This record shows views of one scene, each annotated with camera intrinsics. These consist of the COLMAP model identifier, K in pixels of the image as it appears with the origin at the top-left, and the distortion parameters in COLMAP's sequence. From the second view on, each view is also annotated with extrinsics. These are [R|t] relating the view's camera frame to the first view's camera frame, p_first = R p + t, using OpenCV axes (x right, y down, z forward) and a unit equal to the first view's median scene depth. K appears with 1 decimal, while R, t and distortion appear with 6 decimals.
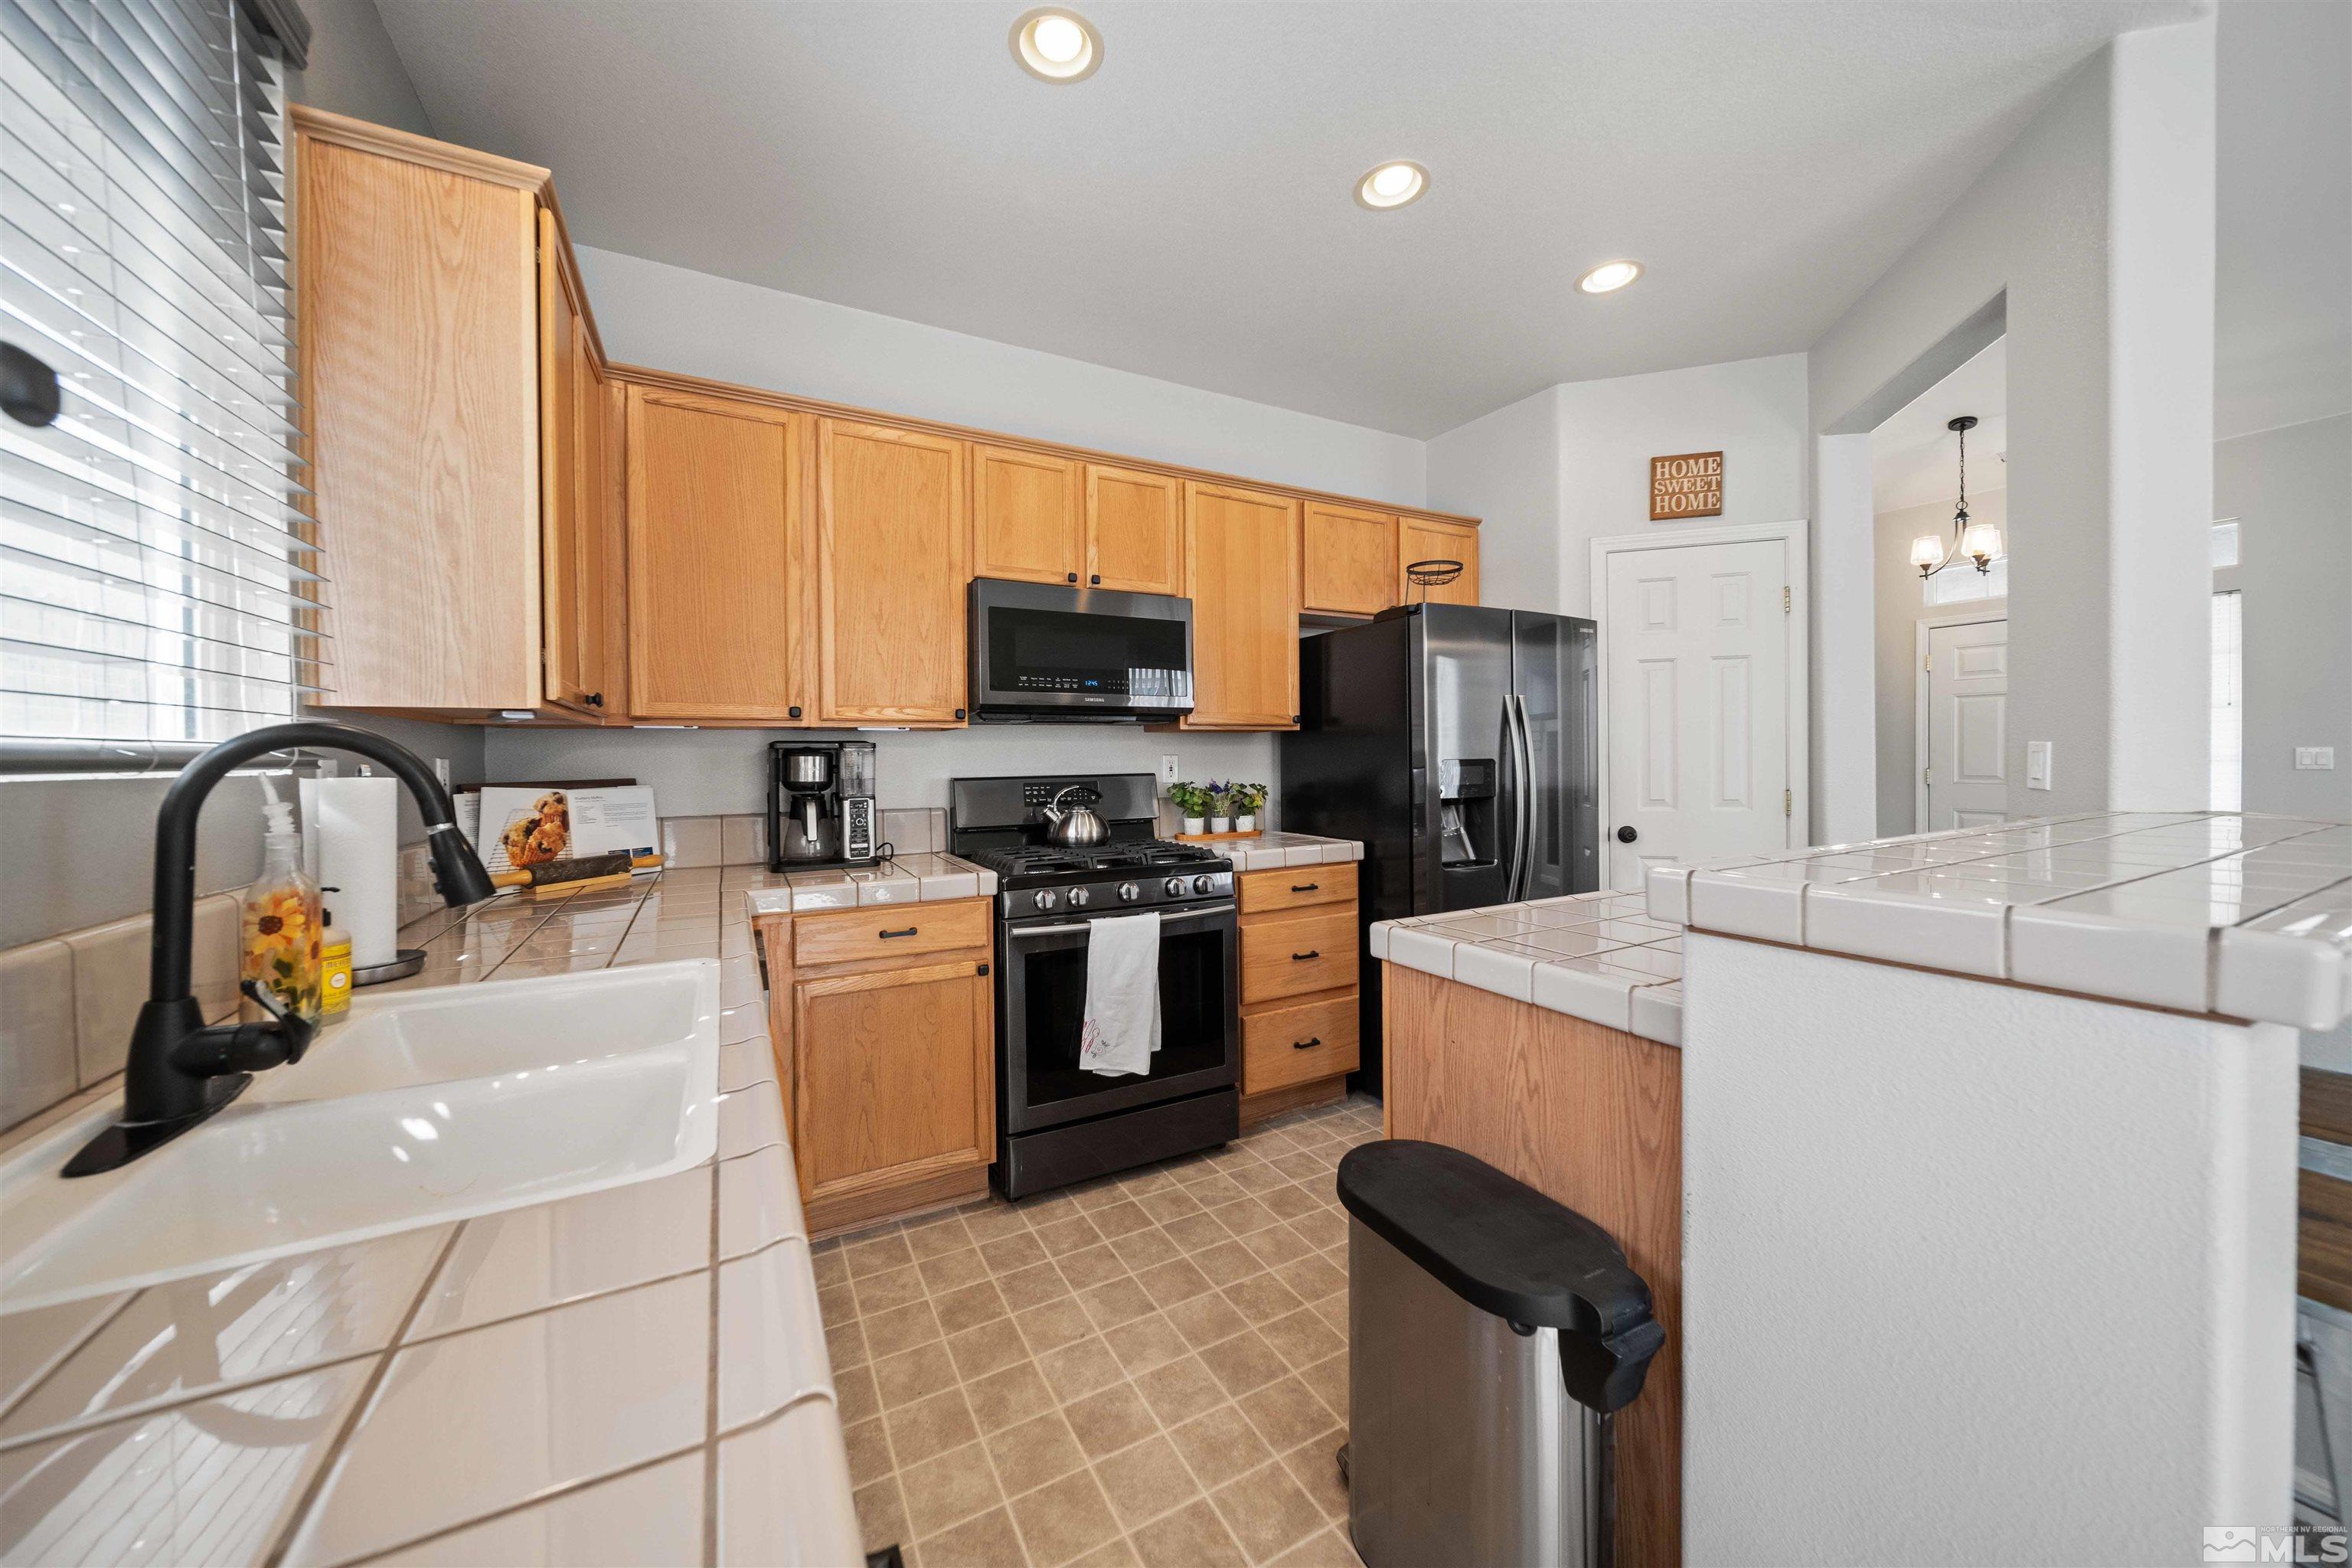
lens RADIAL K [[837.7, 0, 1177.0], [0, 837.7, 766.7], [0, 0, 1]] dist [-0.000428, -0.000114]
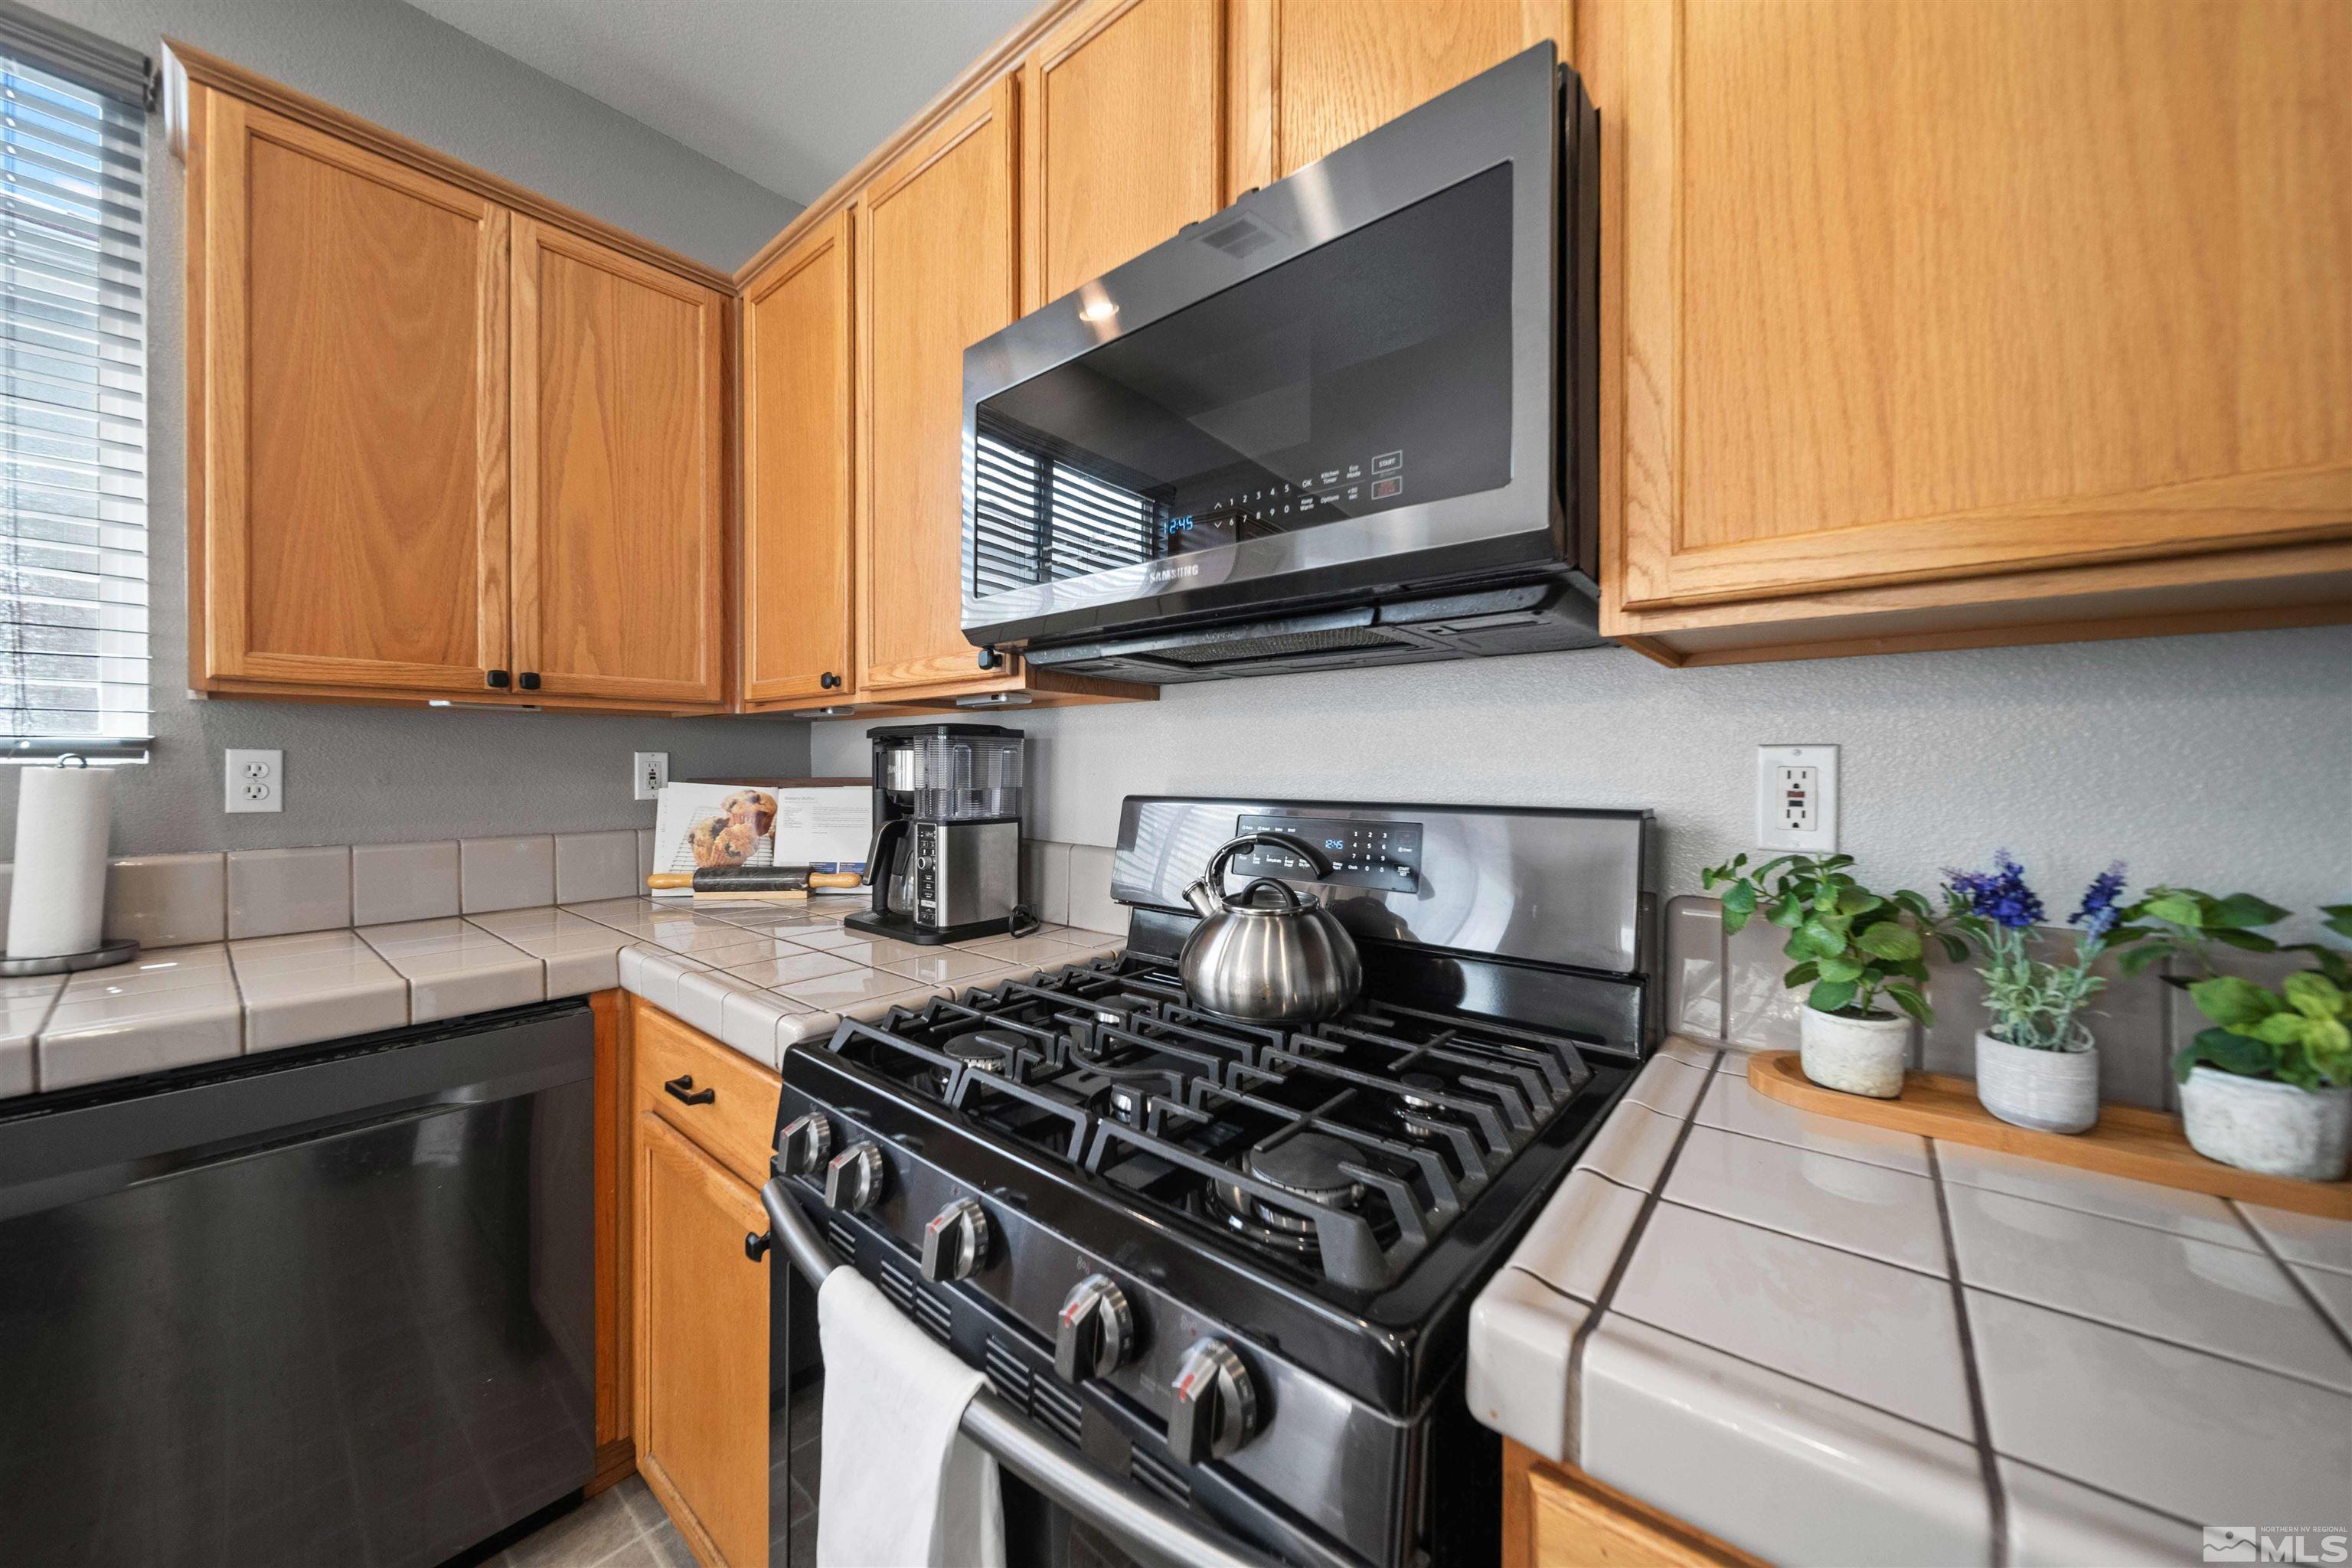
lens RADIAL K [[829.7, 0, 1176.3], [0, 829.7, 769.2], [0, 0, 1]] dist [-0.001455, -0.000086]
pose [[0.361223, 0.018205, -0.932302, 0.218055], [-0.016622, 0.999776, 0.013082, -0.009847], [0.932331, 0.010771, 0.361445, 0.950854]]
